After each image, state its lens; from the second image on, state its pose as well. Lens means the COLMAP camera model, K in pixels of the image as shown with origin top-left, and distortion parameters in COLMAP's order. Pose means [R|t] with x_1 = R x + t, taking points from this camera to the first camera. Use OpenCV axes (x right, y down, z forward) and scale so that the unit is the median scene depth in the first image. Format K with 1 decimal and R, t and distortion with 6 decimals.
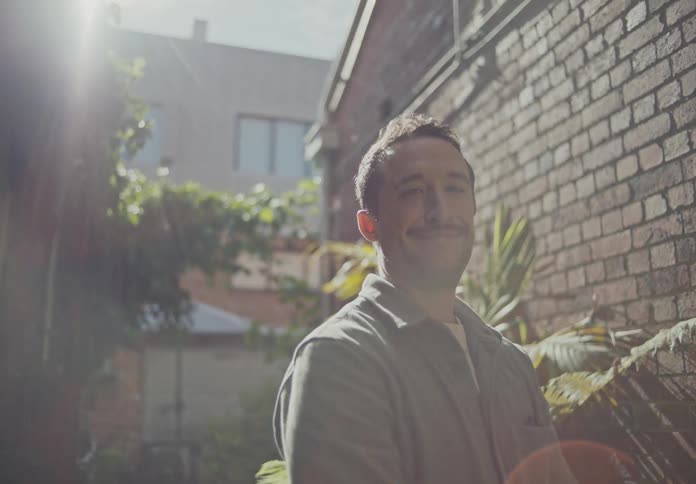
lens RADIAL K [[671.0, 0, 352.0], [0, 671.0, 243.1], [0, 0, 1]] dist [-0.030409, 0.000000]
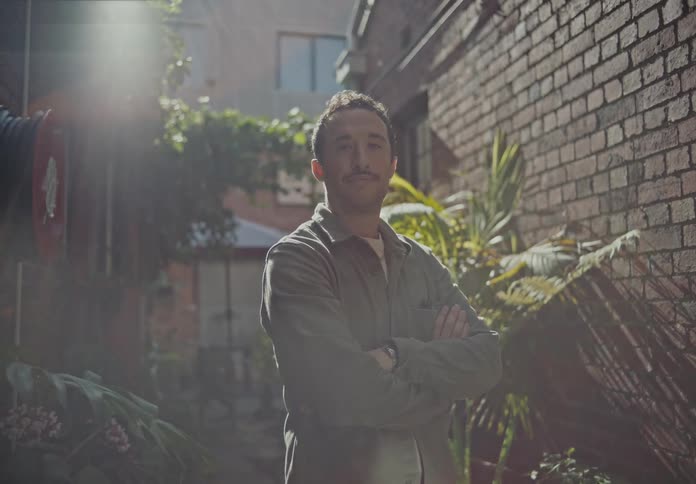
lens RADIAL K [[671.0, 0, 349.5], [0, 671.0, 241.6], [0, 0, 1]] dist [-0.030409, 0.000000]
pose [[0.996886, -0.012720, -0.077822, 0.063505], [0.022454, 0.991838, 0.125512, -0.020364], [0.075590, -0.126868, 0.989035, -0.151920]]
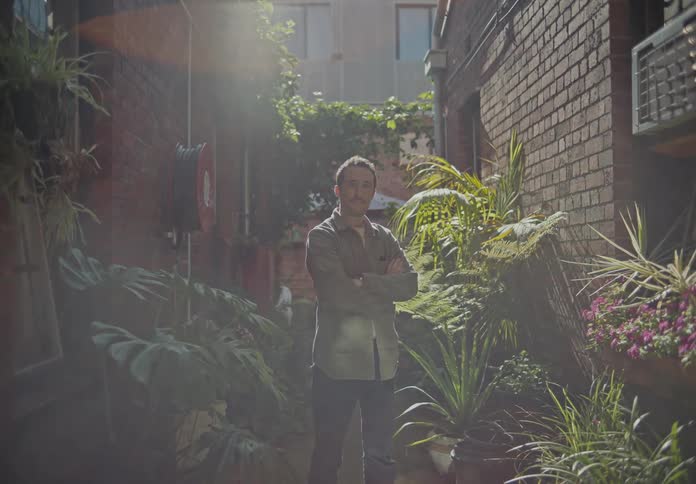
lens RADIAL K [[671.0, 0, 350.9], [0, 671.0, 243.4], [0, 0, 1]] dist [-0.030409, 0.000000]
pose [[0.960074, -0.006628, -0.279667, 0.312067], [0.061921, 0.979956, 0.189348, -0.125251], [0.272806, -0.199105, 0.941241, -0.614140]]
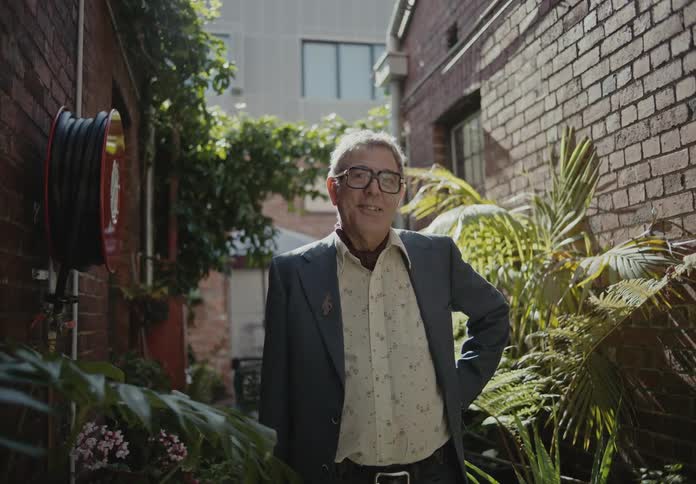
lens RADIAL K [[671.0, 0, 348.7], [0, 671.0, 239.9], [0, 0, 1]] dist [-0.030409, 0.000000]
pose [[0.993828, -0.030729, -0.106592, -0.013171], [0.042519, 0.993004, 0.110160, -0.011090], [0.102461, -0.114012, 0.988182, -0.106623]]
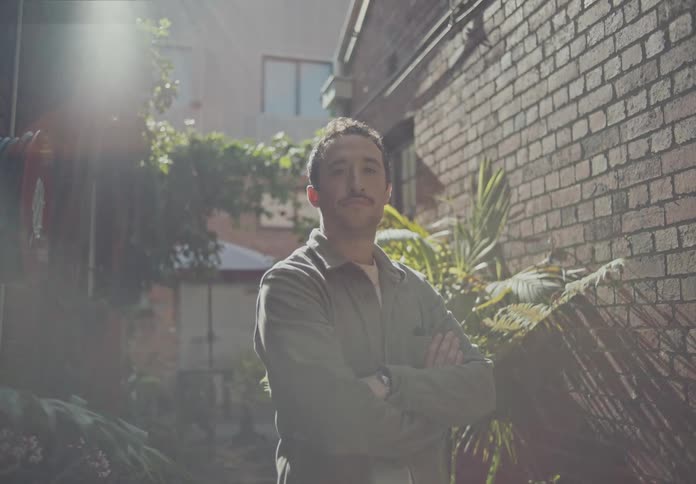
lens RADIAL K [[671.0, 0, 349.9], [0, 671.0, 240.6], [0, 0, 1]] dist [-0.030409, 0.000000]
pose [[0.998801, -0.003150, -0.048848, 0.054952], [0.007532, 0.995932, 0.089787, -0.022747], [0.048367, -0.090047, 0.994762, -0.154819]]
